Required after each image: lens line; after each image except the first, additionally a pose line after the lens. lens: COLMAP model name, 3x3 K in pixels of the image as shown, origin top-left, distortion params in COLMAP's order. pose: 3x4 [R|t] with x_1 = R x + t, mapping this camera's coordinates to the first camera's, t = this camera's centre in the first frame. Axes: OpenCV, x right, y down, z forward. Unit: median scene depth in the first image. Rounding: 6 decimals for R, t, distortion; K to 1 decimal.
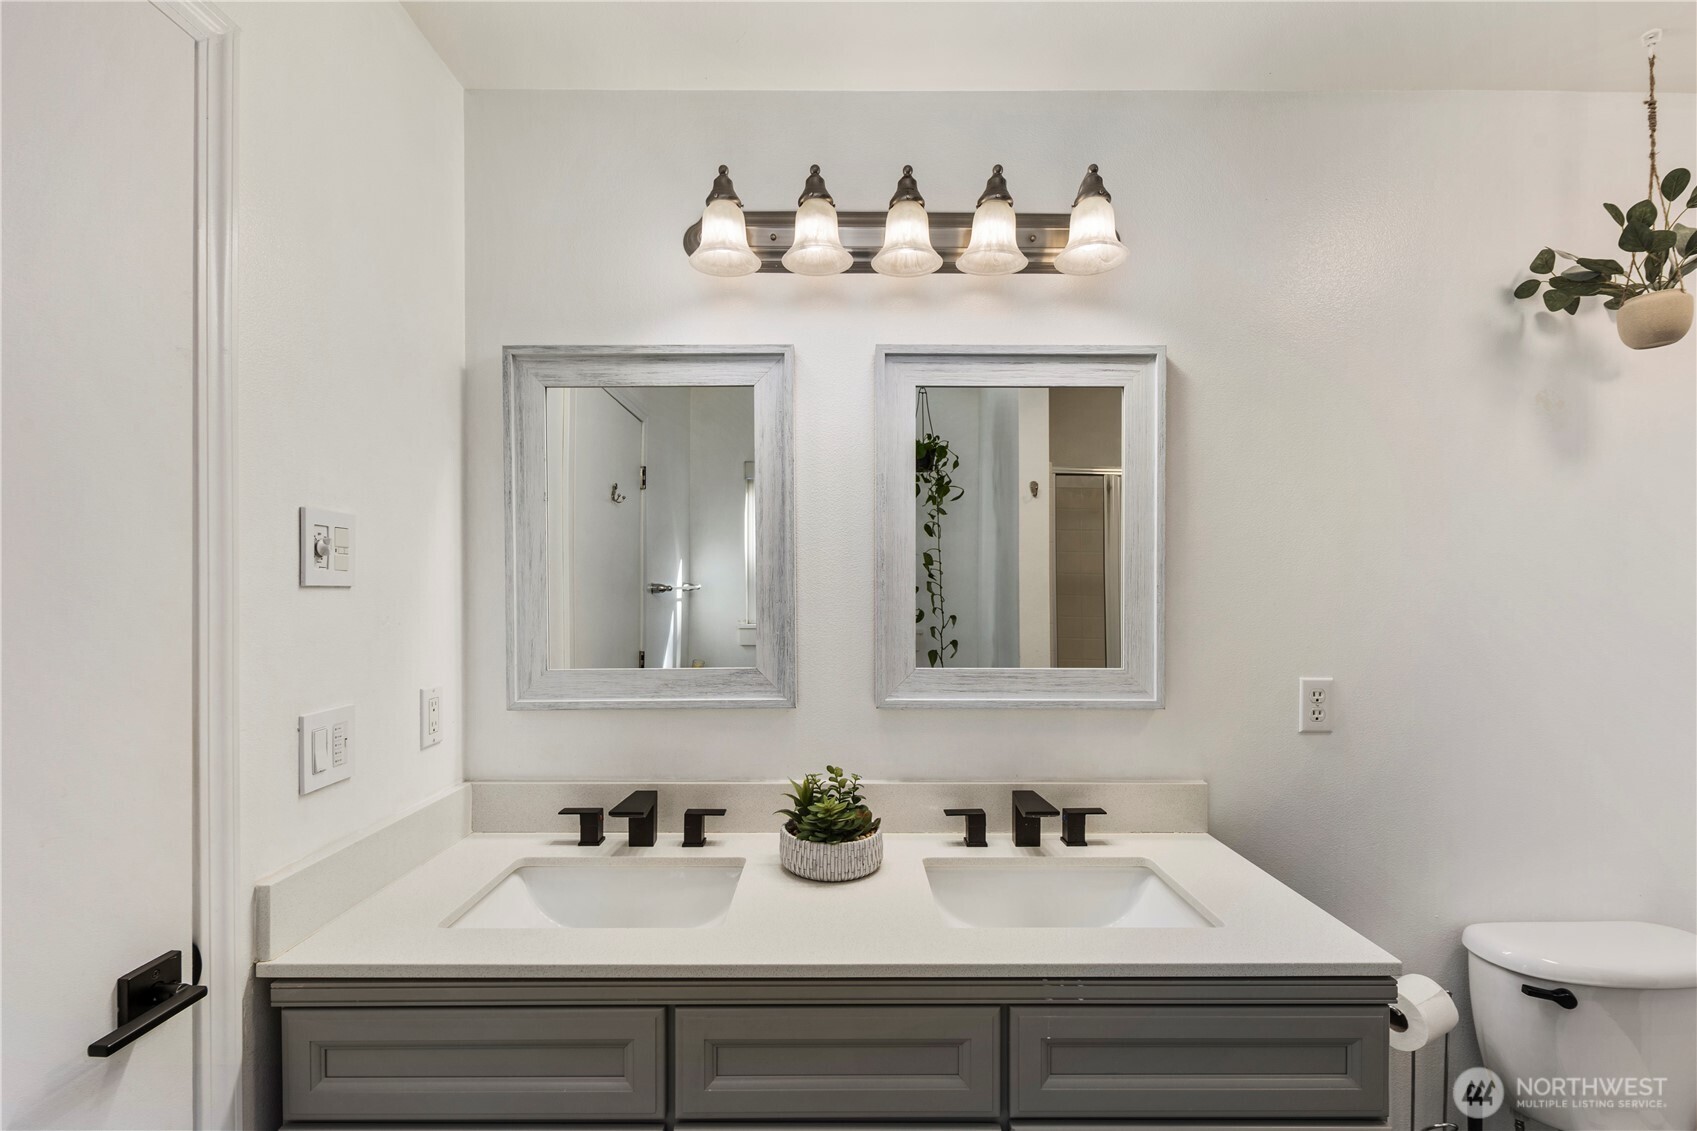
lens RADIAL K [[746.5, 0, 843.4], [0, 746.5, 595.9], [0, 0, 1]] dist [0.004726, -0.002106]
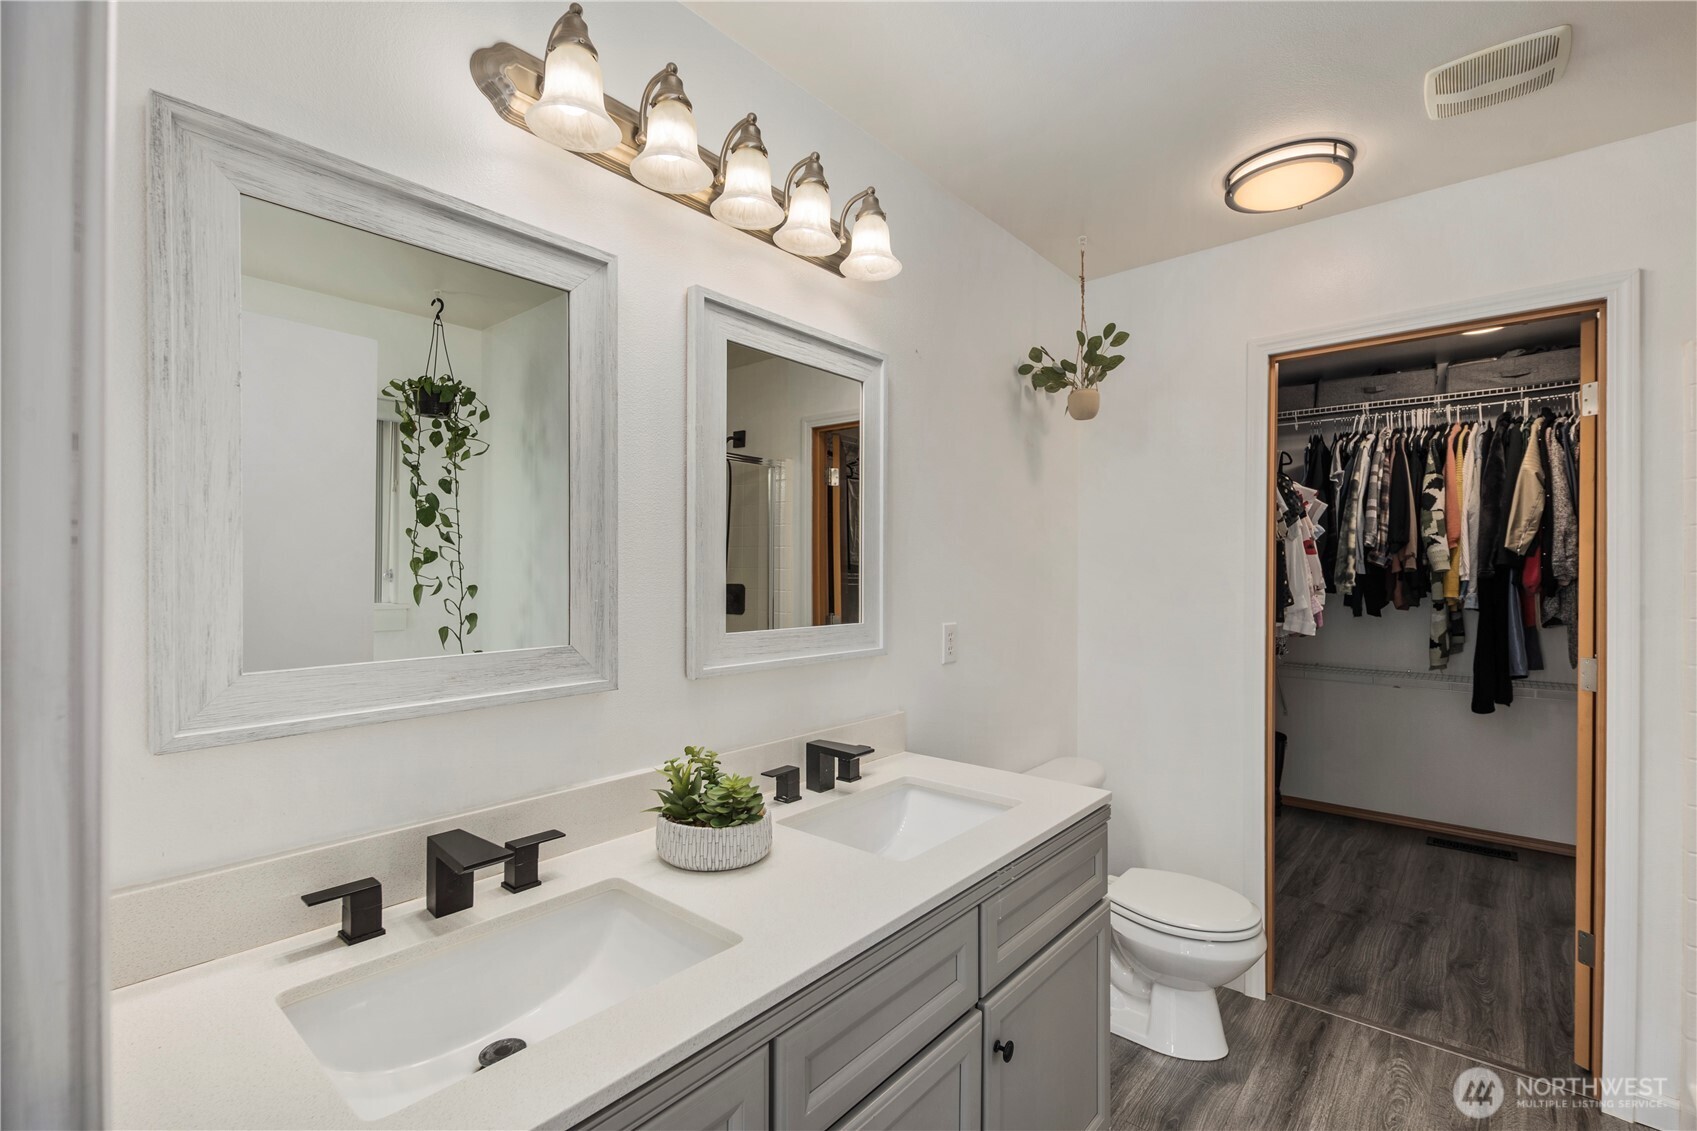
lens RADIAL K [[746.5, 0, 848.5], [0, 746.5, 572.0], [0, 0, 1]] dist [0.004726, -0.002106]
pose [[0.656188, 0.000784, 0.754597, -0.527528], [-0.000781, 1.000000, -0.000359, 0.018071], [-0.754597, -0.000354, 0.656189, 0.253410]]
